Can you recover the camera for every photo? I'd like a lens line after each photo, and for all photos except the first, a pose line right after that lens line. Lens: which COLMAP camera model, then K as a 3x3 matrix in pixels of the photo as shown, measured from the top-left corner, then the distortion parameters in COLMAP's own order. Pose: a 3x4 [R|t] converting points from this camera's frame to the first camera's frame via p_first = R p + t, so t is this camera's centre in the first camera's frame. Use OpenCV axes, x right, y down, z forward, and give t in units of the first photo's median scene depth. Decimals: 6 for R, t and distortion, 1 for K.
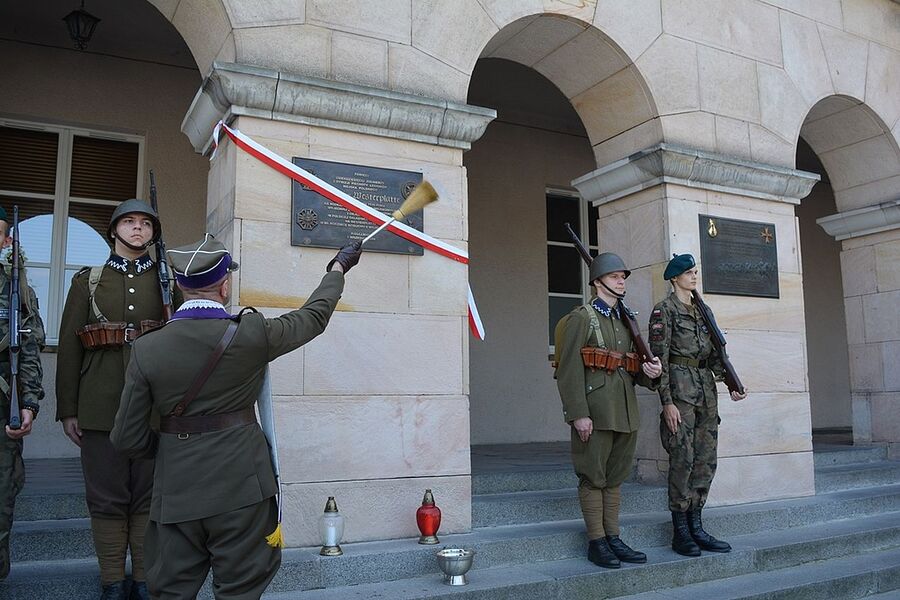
lens RADIAL K [[784.9, 0, 450.0], [0, 784.9, 300.0], [0, 0, 1]] dist [-0.072286, 0.001380]
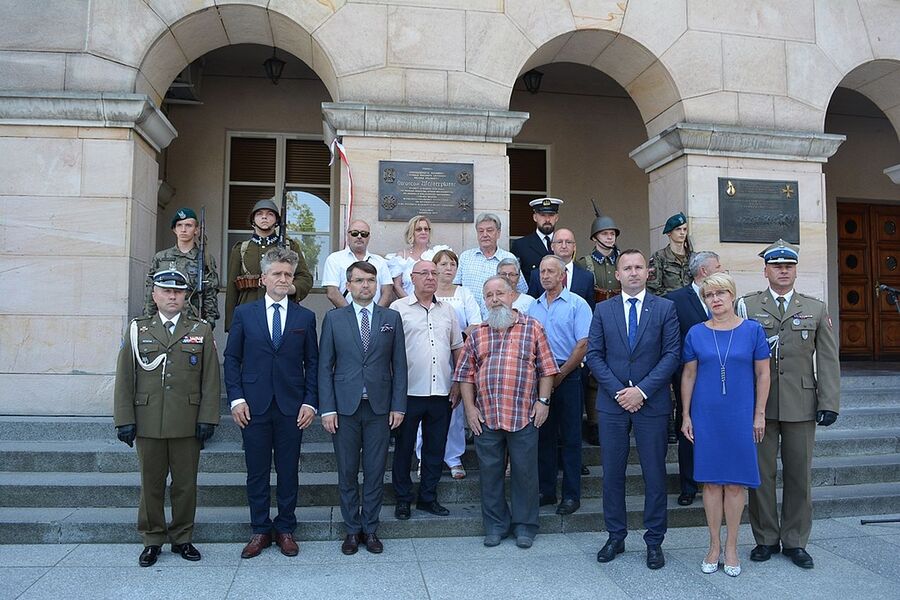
lens RADIAL K [[701.6, 0, 450.0], [0, 701.6, 300.0], [0, 0, 1]] dist [-0.072156, 0.002256]
pose [[0.948341, -0.000308, -0.317253, 0.267101], [0.026106, 0.996684, 0.077069, -0.012923], [0.316177, -0.081370, 0.945204, -0.184057]]
